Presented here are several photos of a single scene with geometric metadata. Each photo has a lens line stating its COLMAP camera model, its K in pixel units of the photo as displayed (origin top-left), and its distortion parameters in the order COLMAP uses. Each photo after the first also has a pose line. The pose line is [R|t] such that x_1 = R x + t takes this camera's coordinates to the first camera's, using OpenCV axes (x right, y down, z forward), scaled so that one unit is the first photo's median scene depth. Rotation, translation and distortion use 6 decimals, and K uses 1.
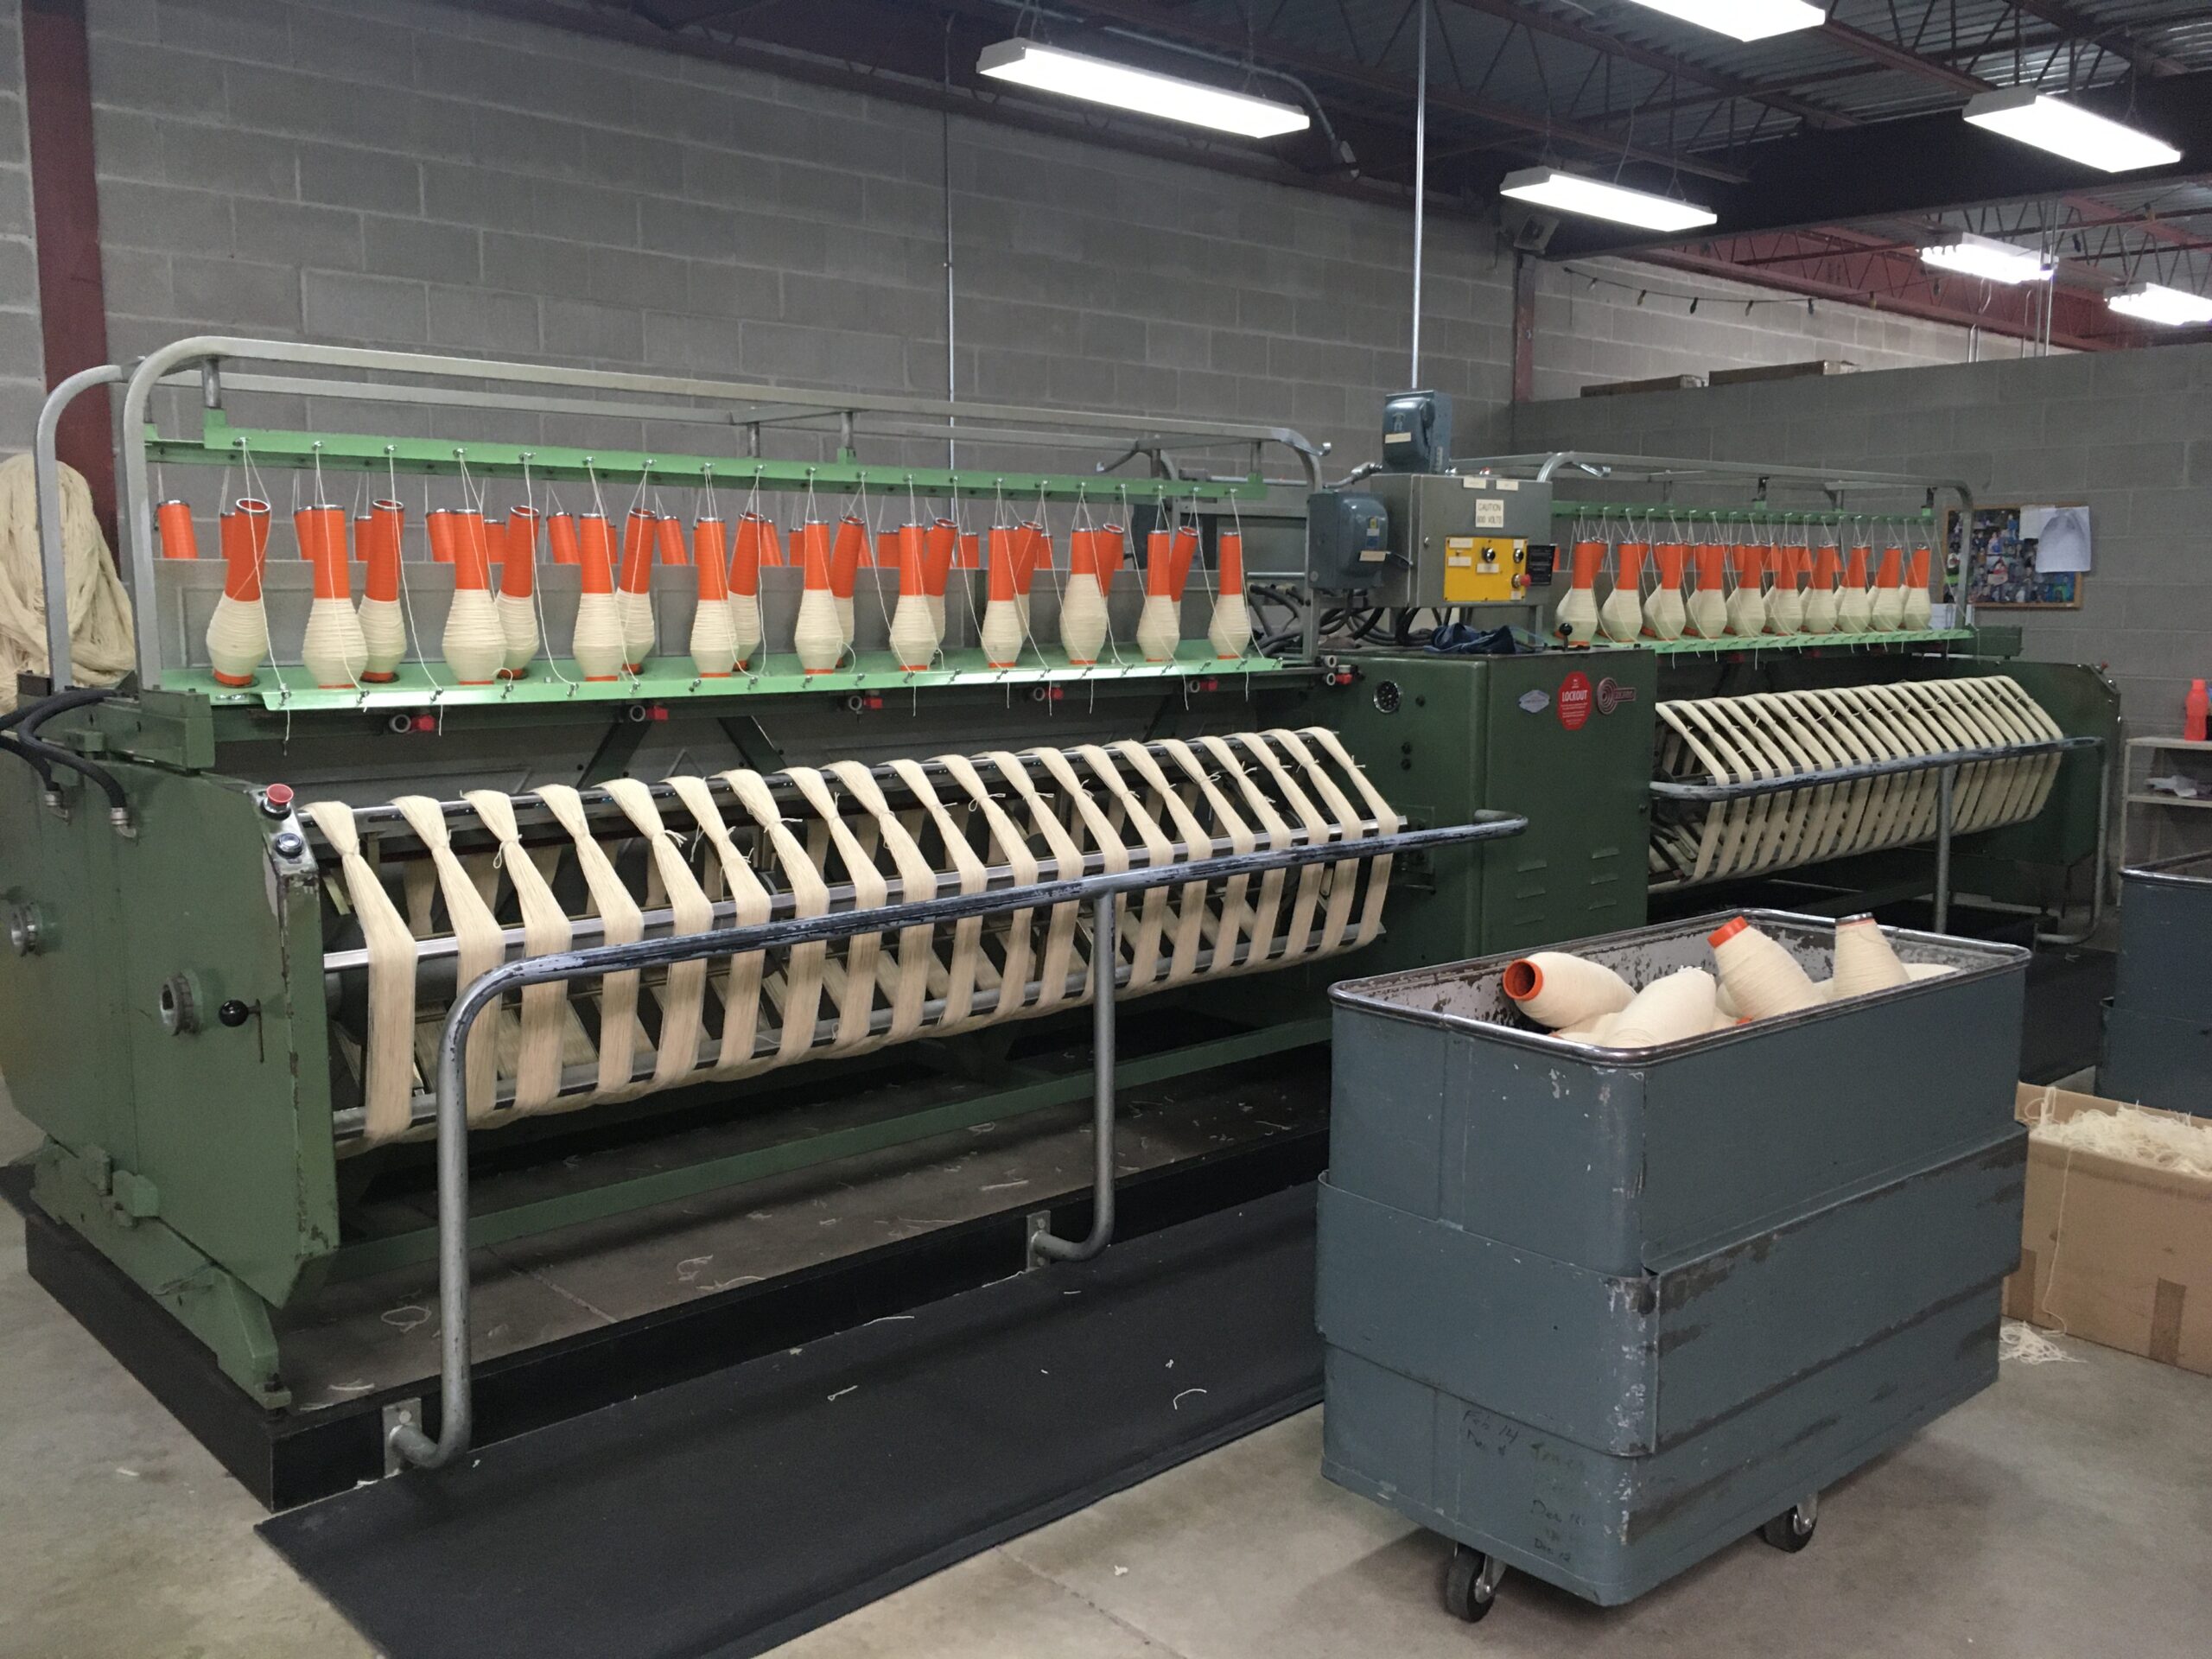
lens RADIAL K [[1866.6, 0, 1106.0], [0, 1866.6, 829.5], [0, 0, 1]] dist [-0.009350, -0.006834]
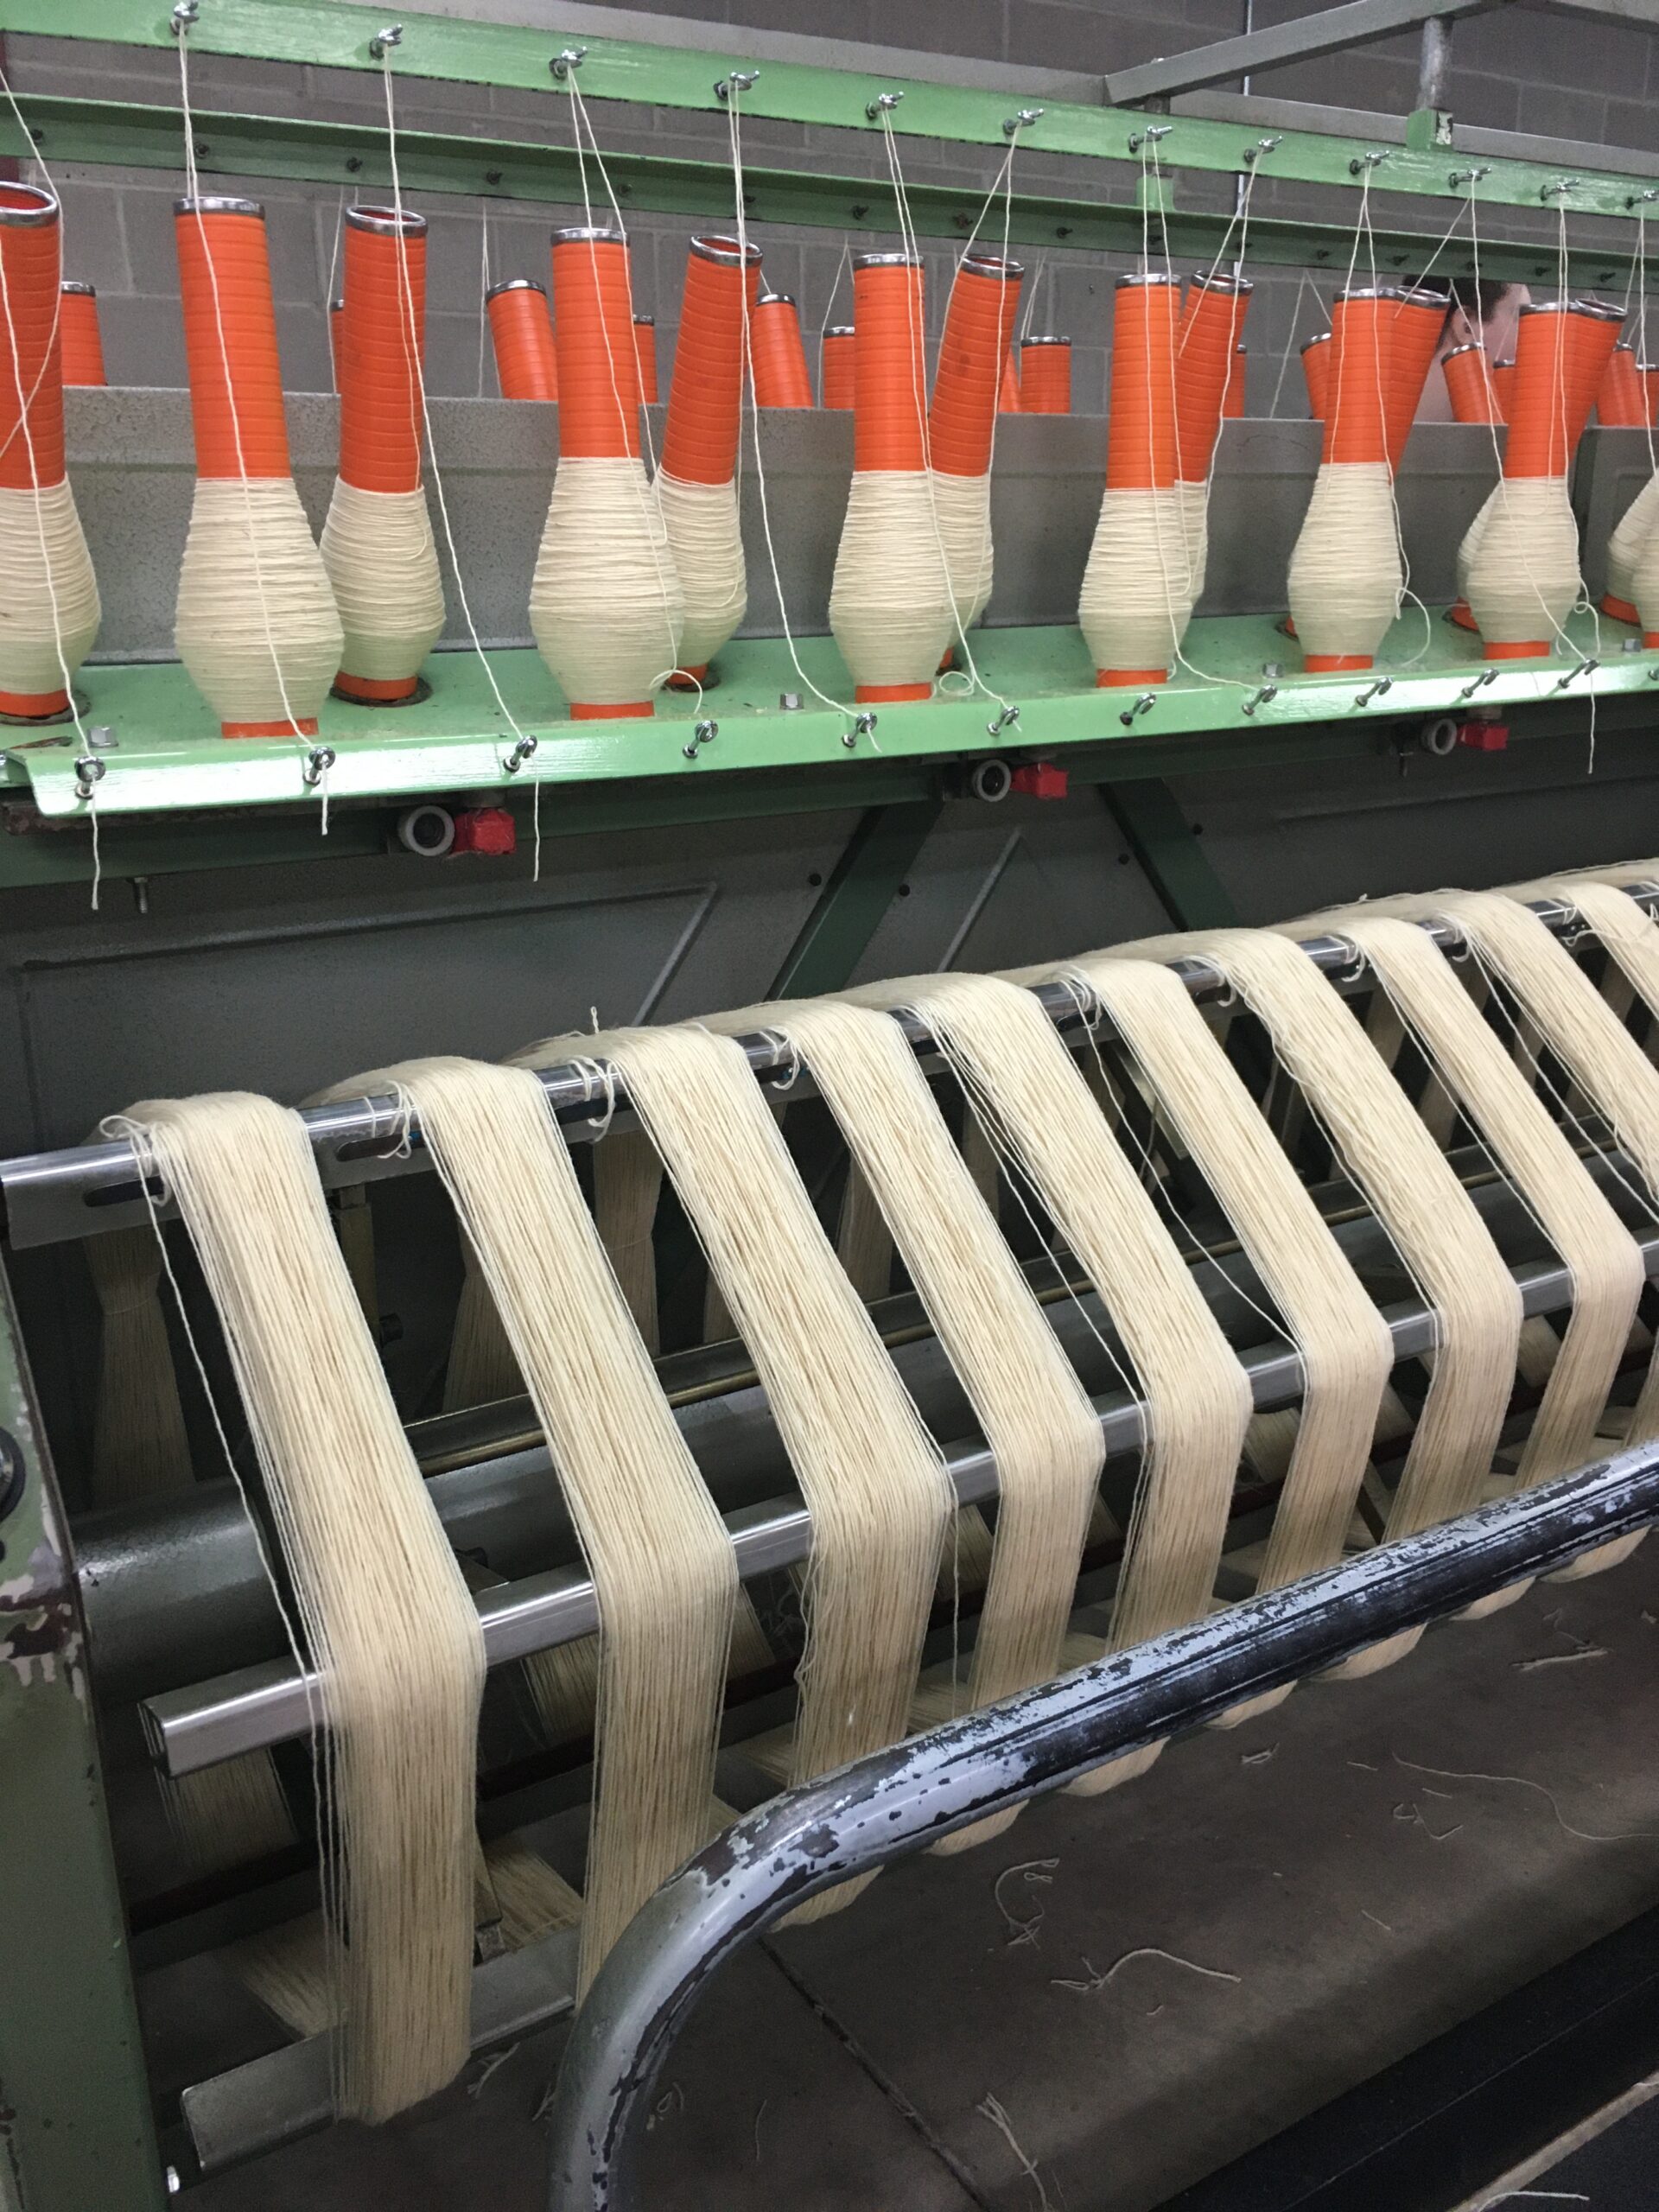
lens RADIAL K [[1866.6, 0, 829.5], [0, 1866.6, 1106.0], [0, 0, 1]] dist [-0.009350, -0.006834]
pose [[0.985073, 0.047617, -0.165418, -0.223060], [-0.017763, 0.983968, 0.177461, -0.066528], [0.171216, -0.171874, 0.970126, 0.609637]]
